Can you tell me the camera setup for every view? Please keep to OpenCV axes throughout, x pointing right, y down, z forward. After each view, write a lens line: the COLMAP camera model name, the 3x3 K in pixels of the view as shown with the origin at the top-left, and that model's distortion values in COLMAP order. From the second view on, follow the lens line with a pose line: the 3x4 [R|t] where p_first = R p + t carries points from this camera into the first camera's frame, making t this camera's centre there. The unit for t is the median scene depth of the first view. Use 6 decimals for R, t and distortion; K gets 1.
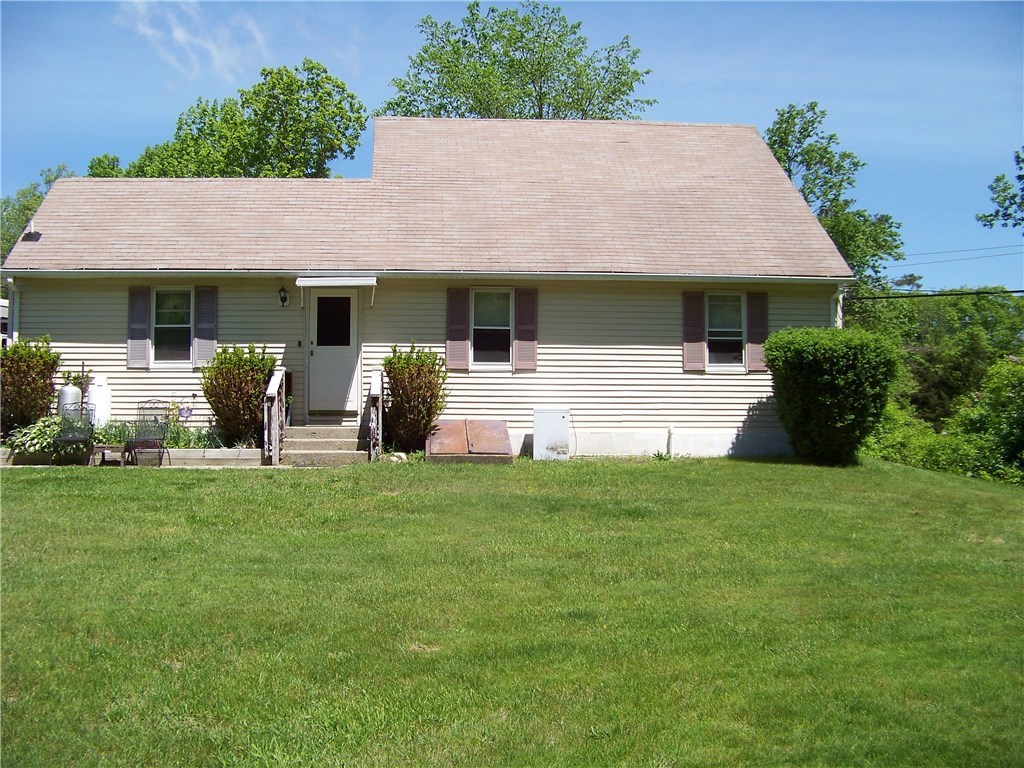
lens RADIAL K [[1061.2, 0, 509.3], [0, 1061.2, 376.1], [0, 0, 1]] dist [-0.163162, 0.000000]
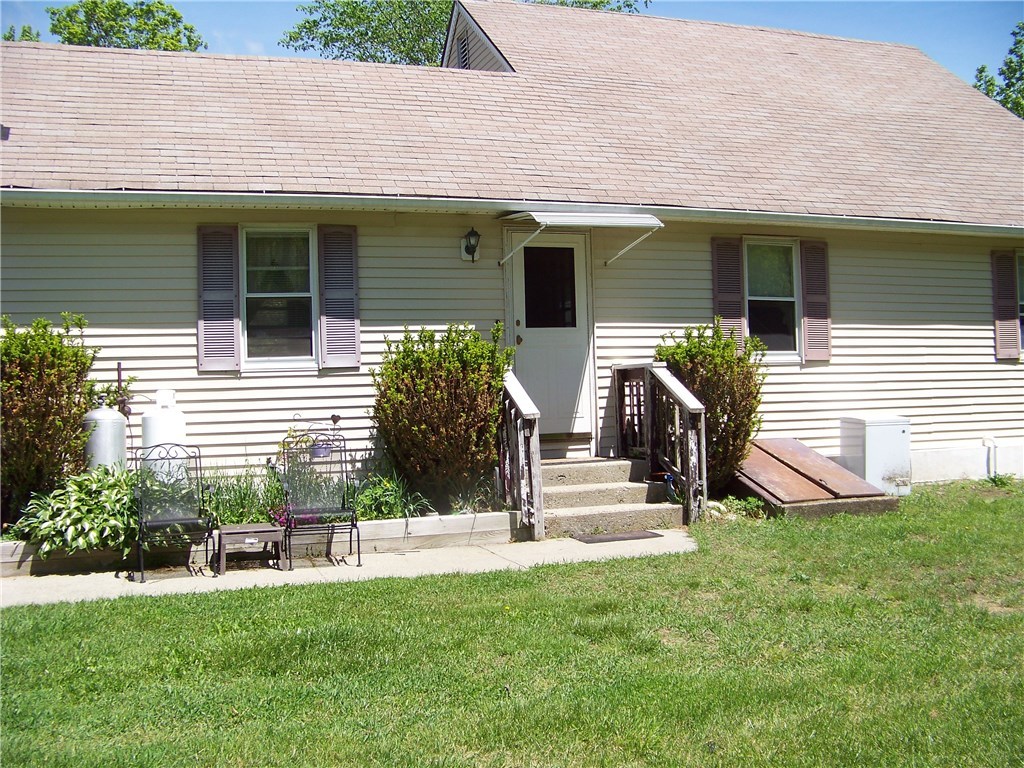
lens RADIAL K [[1061.2, 0, 513.6], [0, 1061.2, 393.3], [0, 0, 1]] dist [-0.163162, 0.000000]
pose [[0.965336, -0.026471, 0.259663, -0.350252], [0.017497, 0.999169, 0.036812, -0.013822], [-0.260421, -0.030992, 0.964997, 0.417985]]
